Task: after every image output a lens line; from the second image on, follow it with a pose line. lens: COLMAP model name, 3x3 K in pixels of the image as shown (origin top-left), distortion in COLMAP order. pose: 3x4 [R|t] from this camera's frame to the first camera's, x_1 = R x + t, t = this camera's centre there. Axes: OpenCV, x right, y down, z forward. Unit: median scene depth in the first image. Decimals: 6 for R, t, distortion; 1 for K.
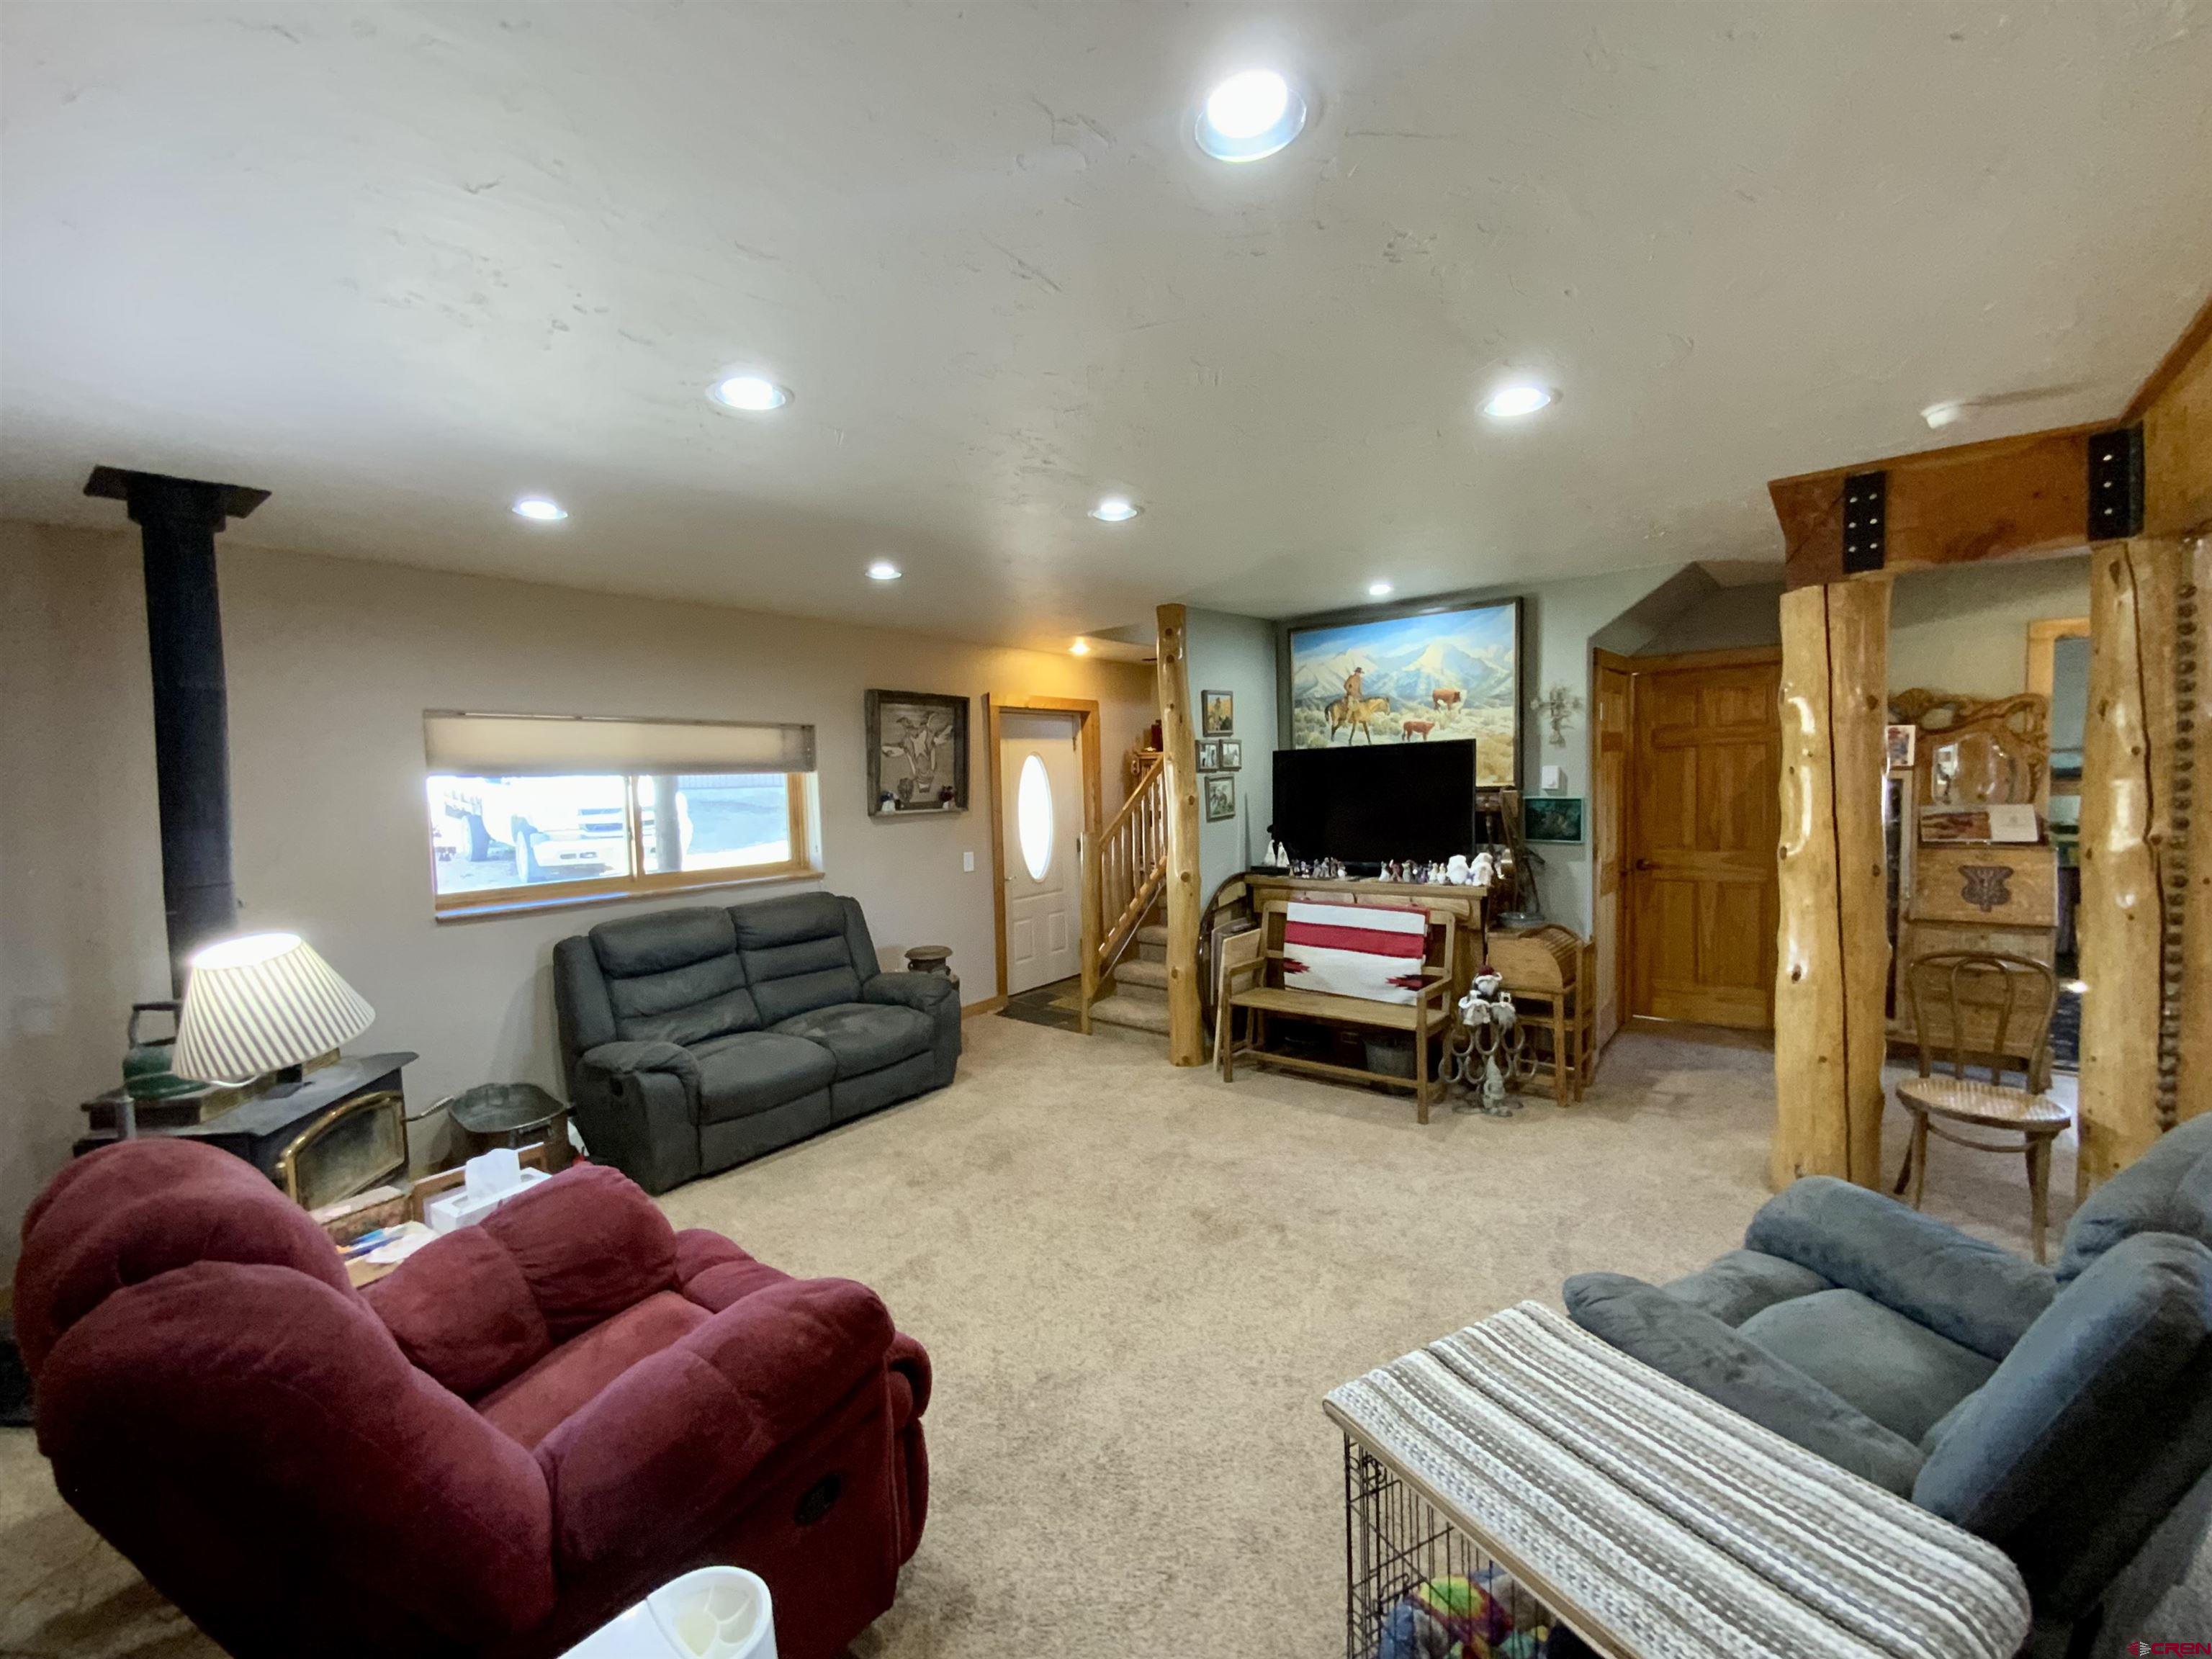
lens RADIAL K [[894.5, 0, 1109.2], [0, 894.5, 830.8], [0, 0, 1]] dist [0.042179, -0.029824]
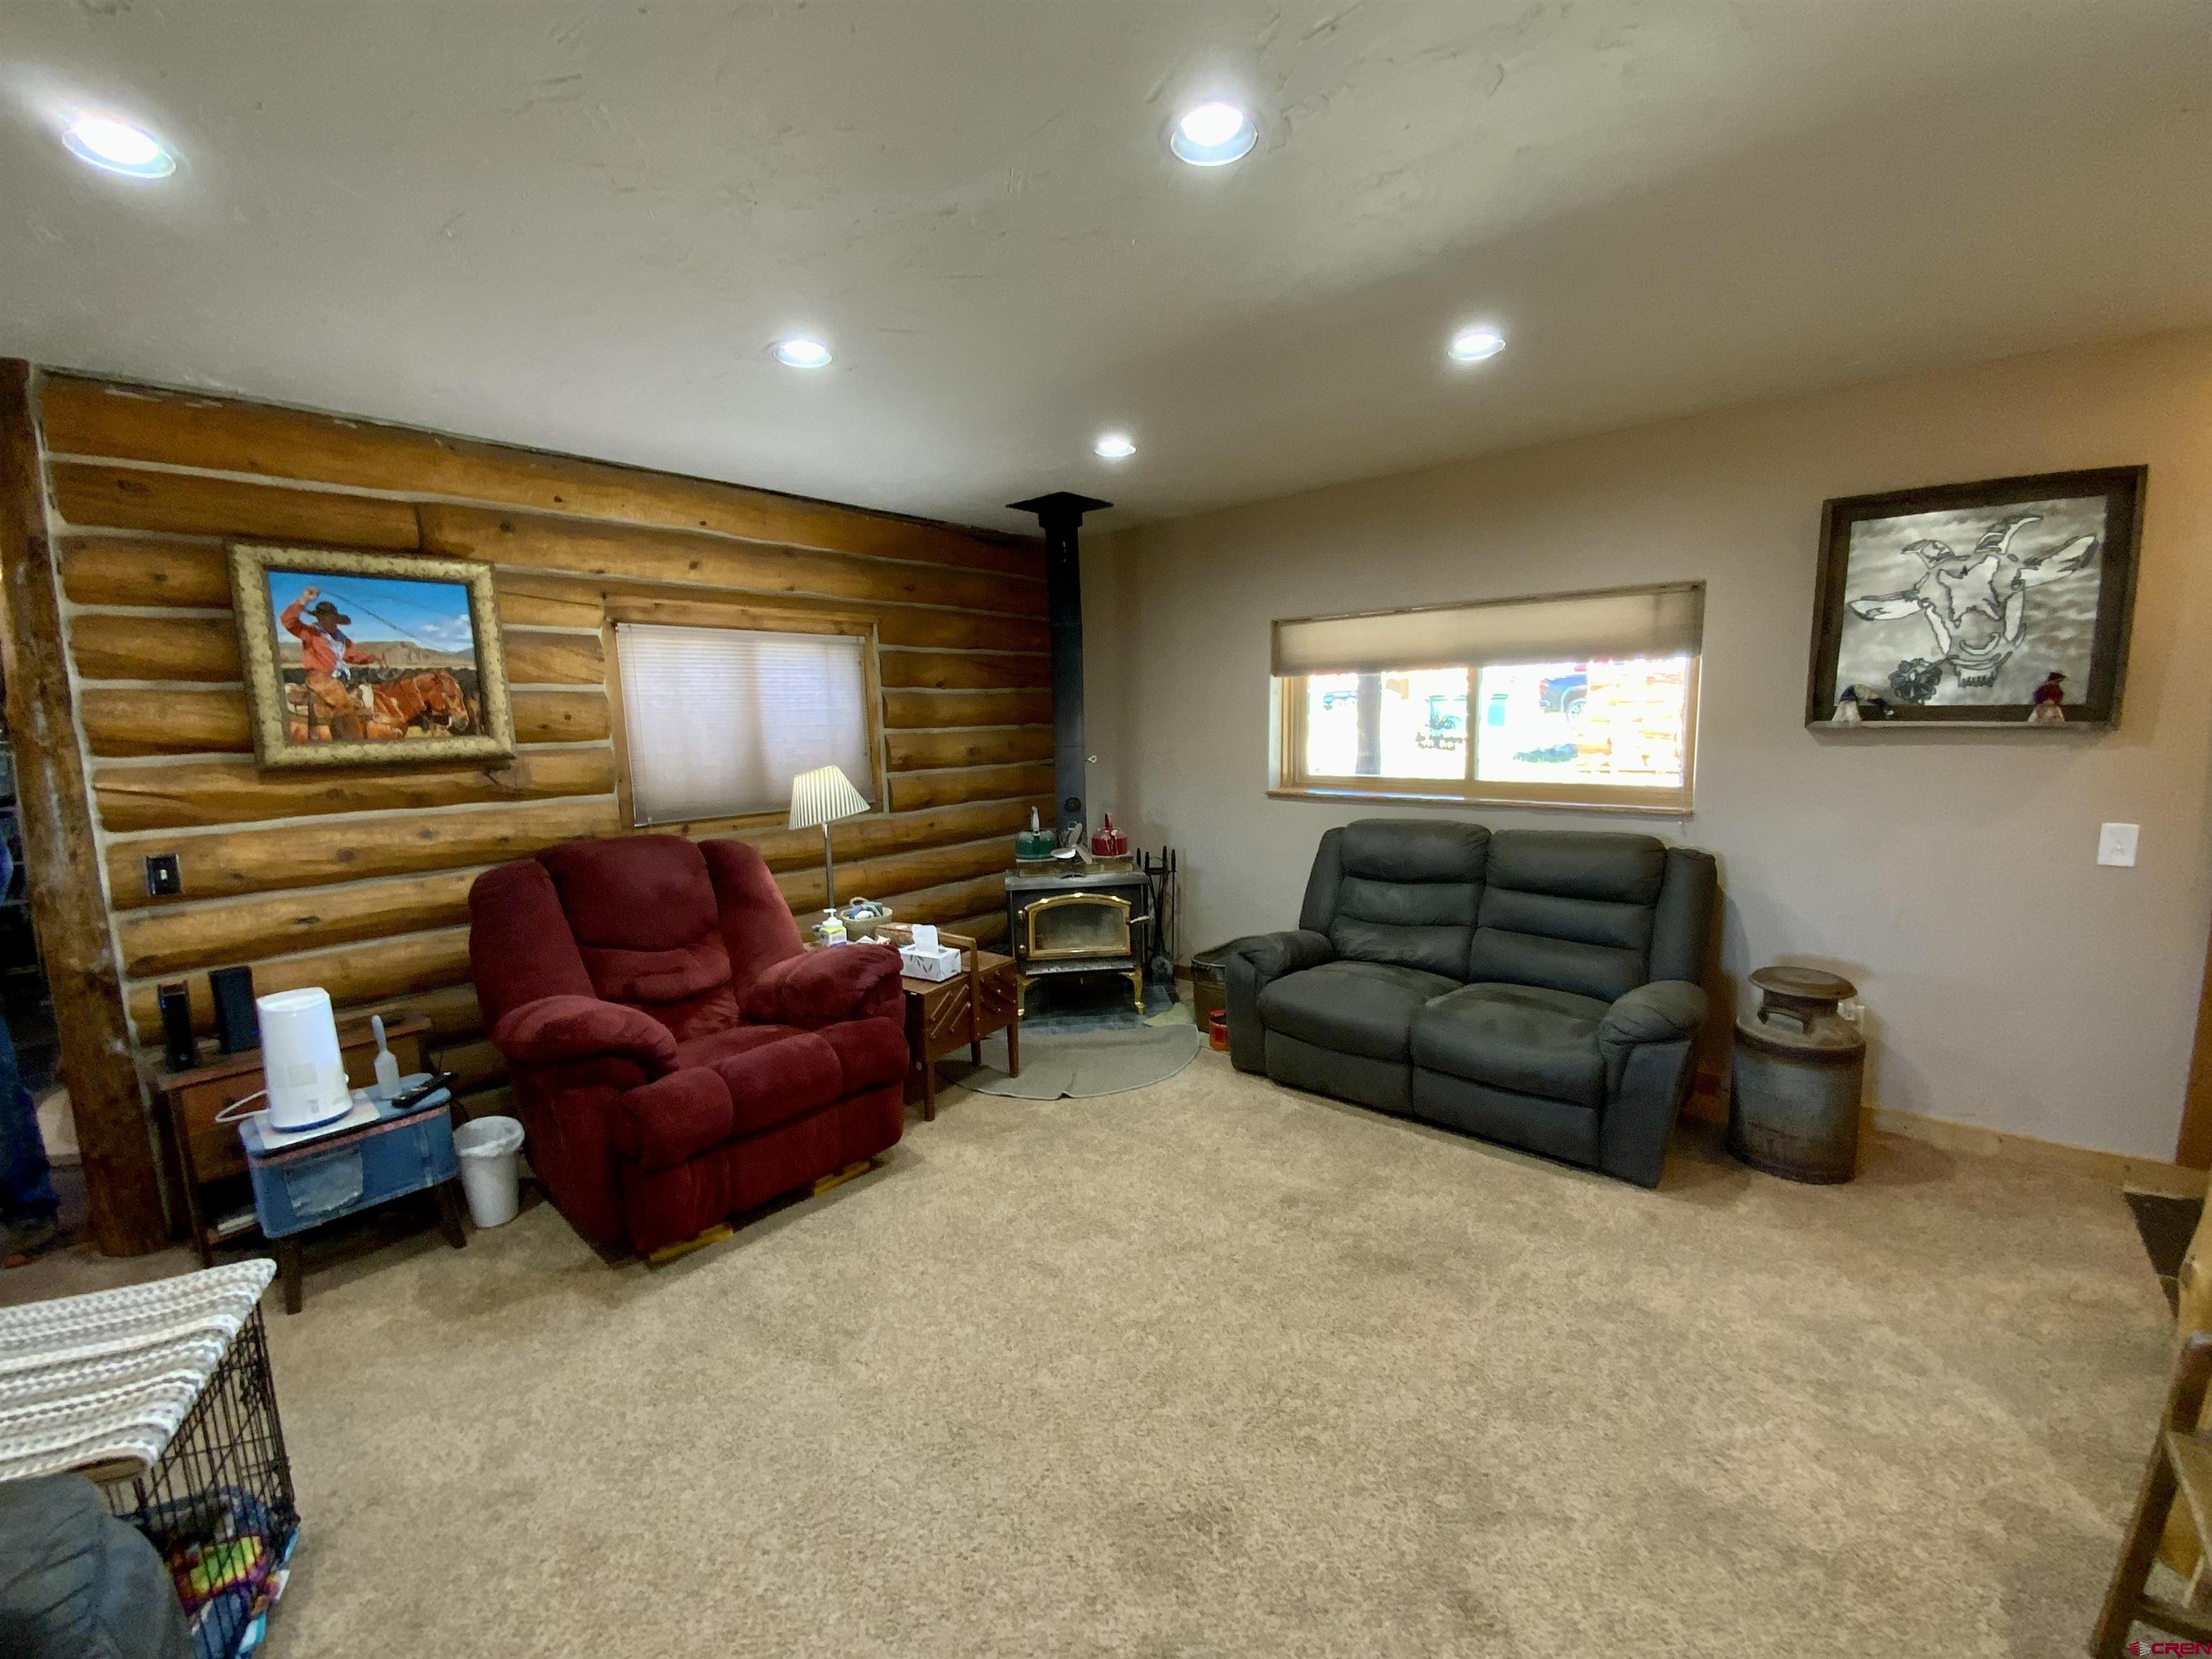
lens RADIAL K [[894.5, 0, 1109.2], [0, 894.5, 830.8], [0, 0, 1]] dist [0.042179, -0.029824]
pose [[-0.050208, 0.165954, -0.984855, 0.366588], [-0.030673, 0.985377, 0.167605, -0.037817], [0.998268, 0.038624, -0.044383, 0.616705]]
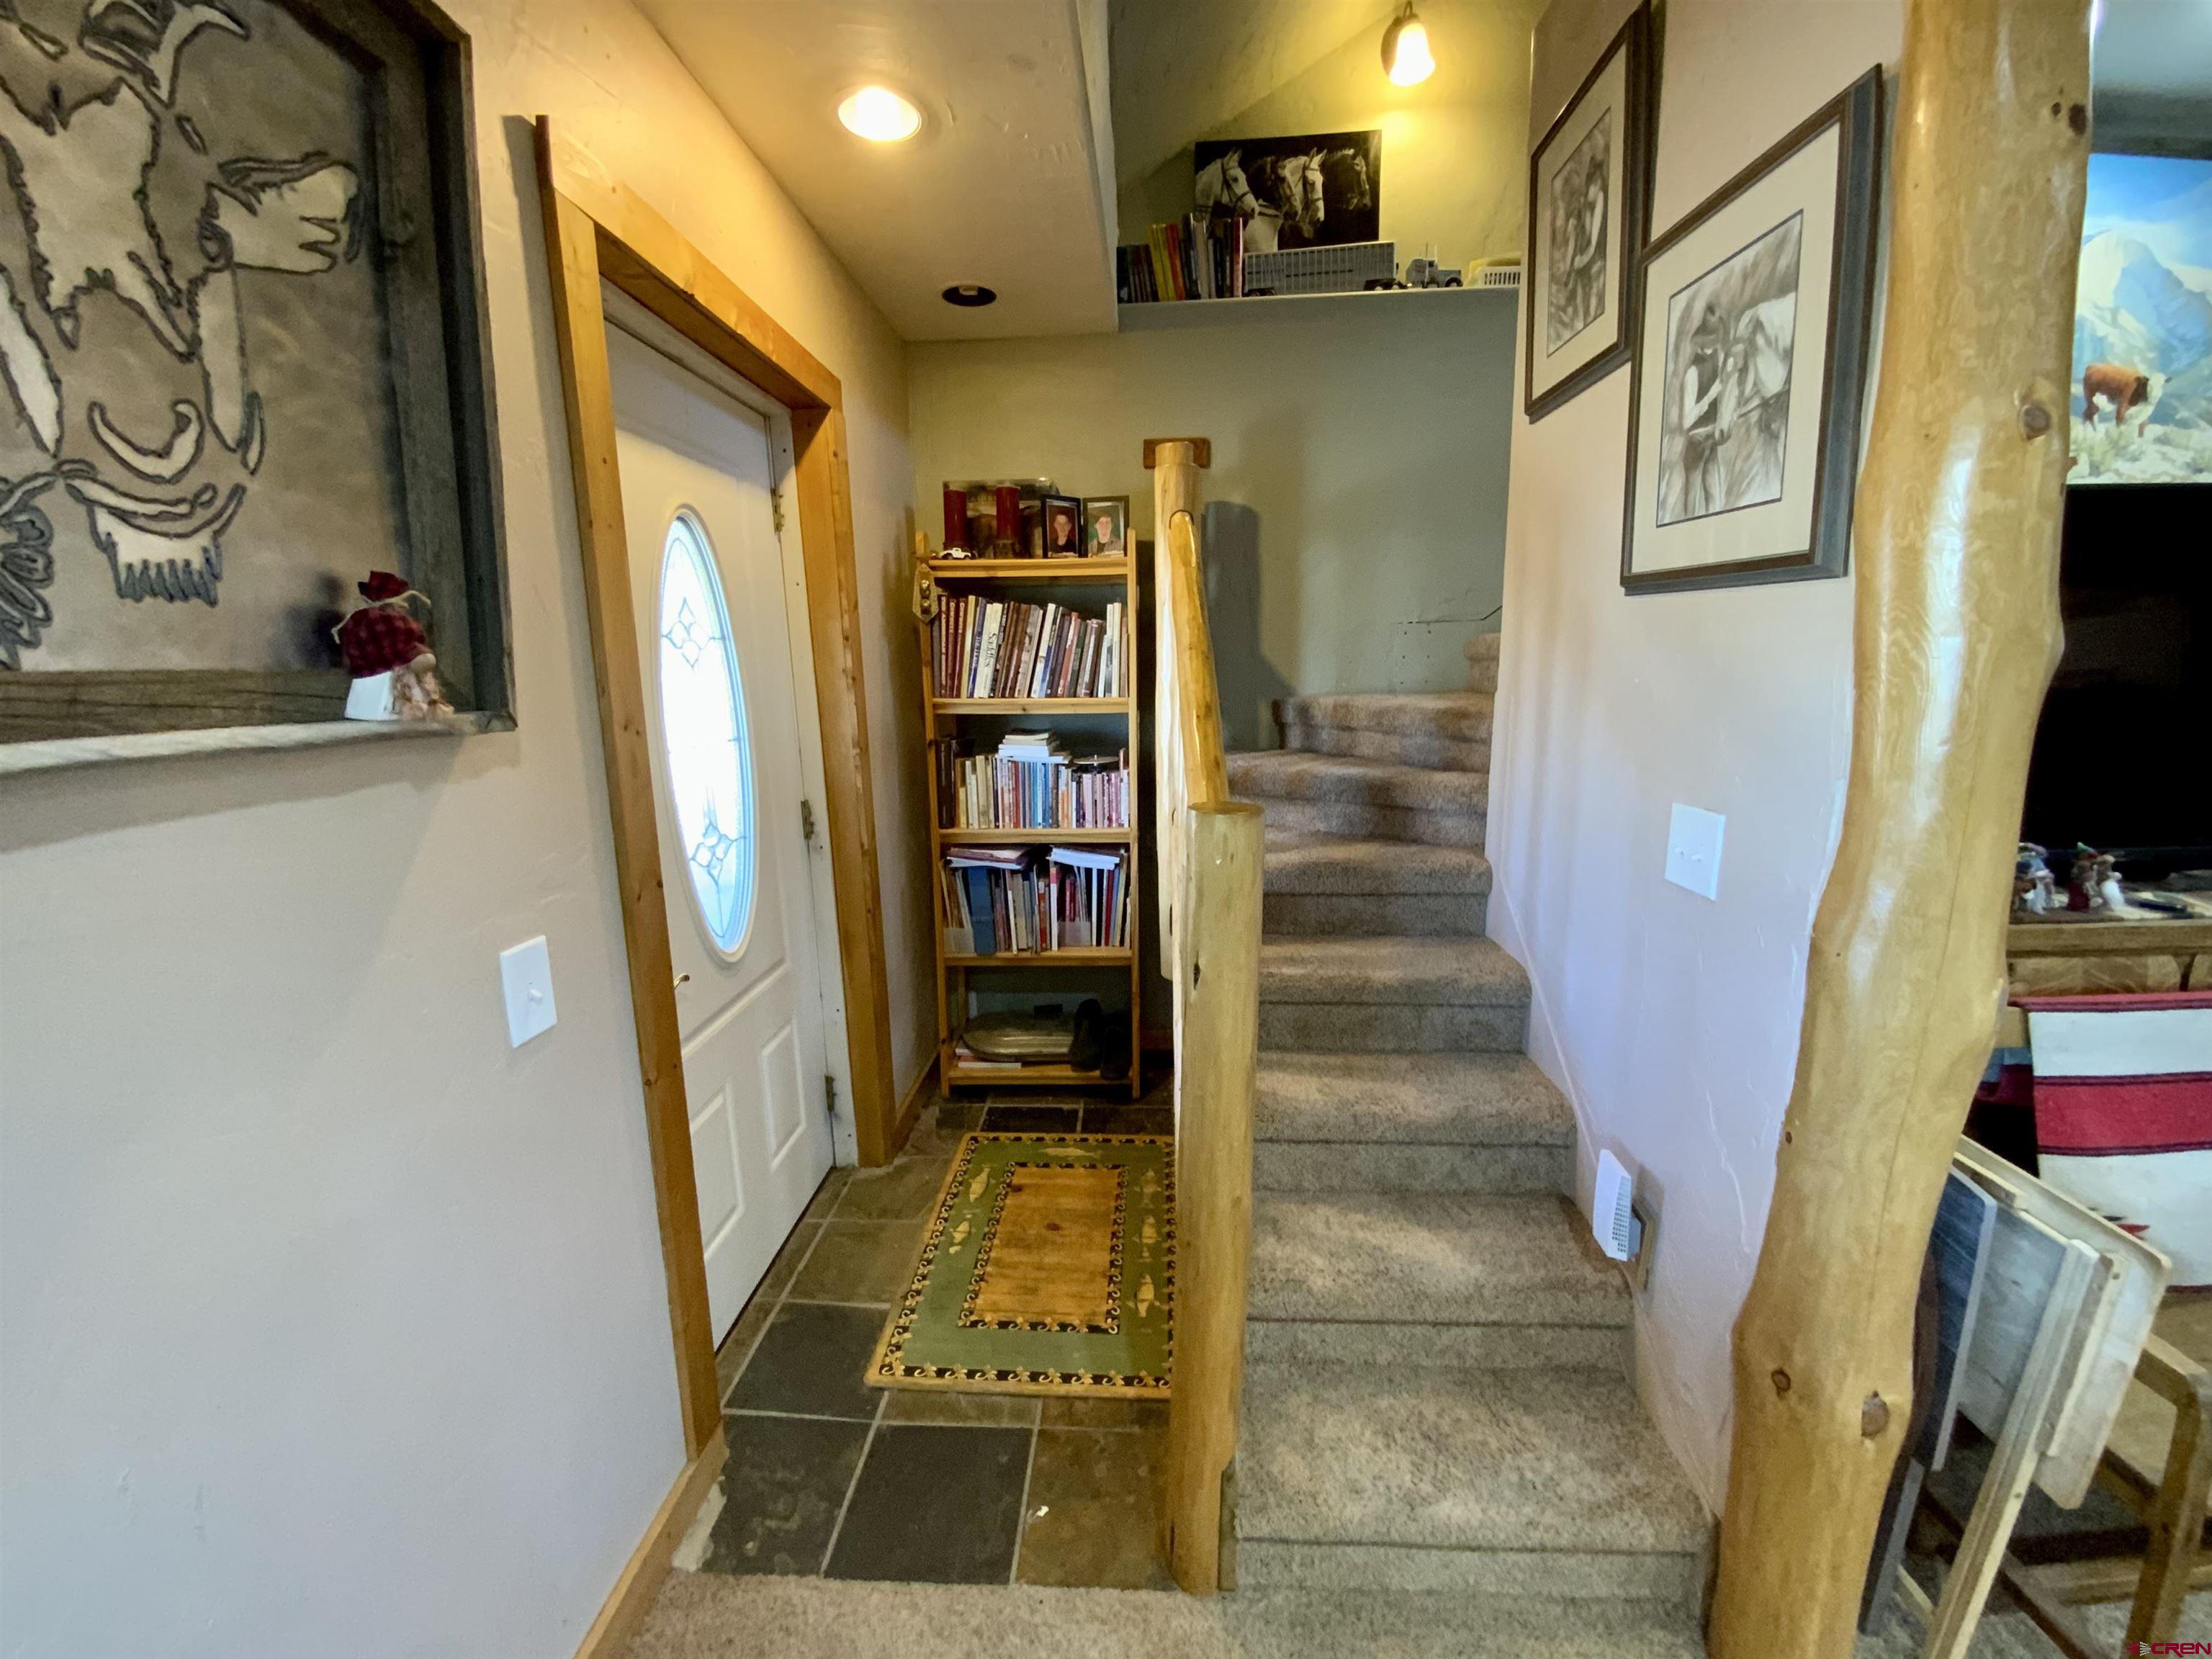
lens RADIAL K [[894.5, 0, 1109.2], [0, 894.5, 830.8], [0, 0, 1]] dist [0.042179, -0.029824]
pose [[0.805485, -0.099245, 0.584246, -0.198743], [0.035272, 0.992158, 0.119909, -0.023124], [-0.591565, -0.075978, 0.802669, 0.915146]]
